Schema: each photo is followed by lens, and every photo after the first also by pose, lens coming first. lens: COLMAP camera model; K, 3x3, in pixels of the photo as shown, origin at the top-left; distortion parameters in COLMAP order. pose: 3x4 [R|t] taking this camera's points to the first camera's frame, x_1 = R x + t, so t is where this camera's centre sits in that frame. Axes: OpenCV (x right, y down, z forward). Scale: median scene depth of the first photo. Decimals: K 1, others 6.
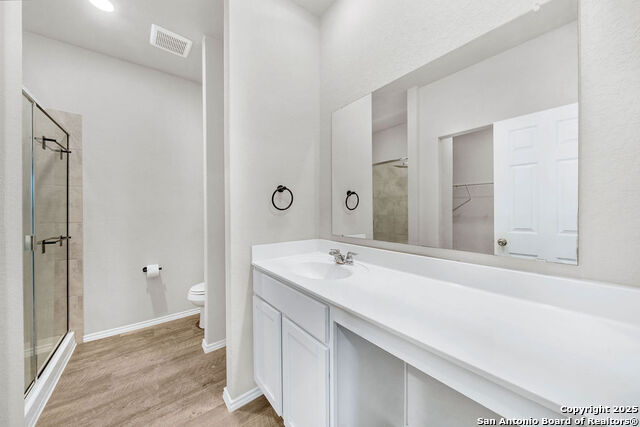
lens RADIAL K [[208.5, 0, 320.0], [0, 208.5, 213.5], [0, 0, 1]] dist [-0.019223, -0.000032]
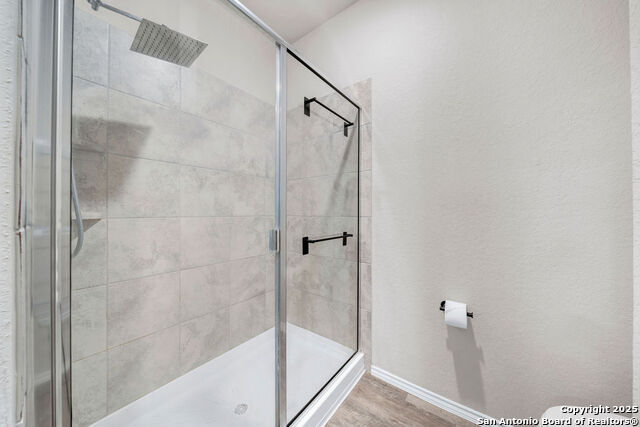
lens RADIAL K [[217.5, 0, 320.0], [0, 217.5, 213.5], [0, 0, 1]] dist [-0.008932, 0.000017]
pose [[0.225963, -0.001163, -0.974135, -0.419809], [-0.003908, 0.999990, -0.002101, 0.033878], [0.974128, 0.004282, 0.225956, 0.627973]]
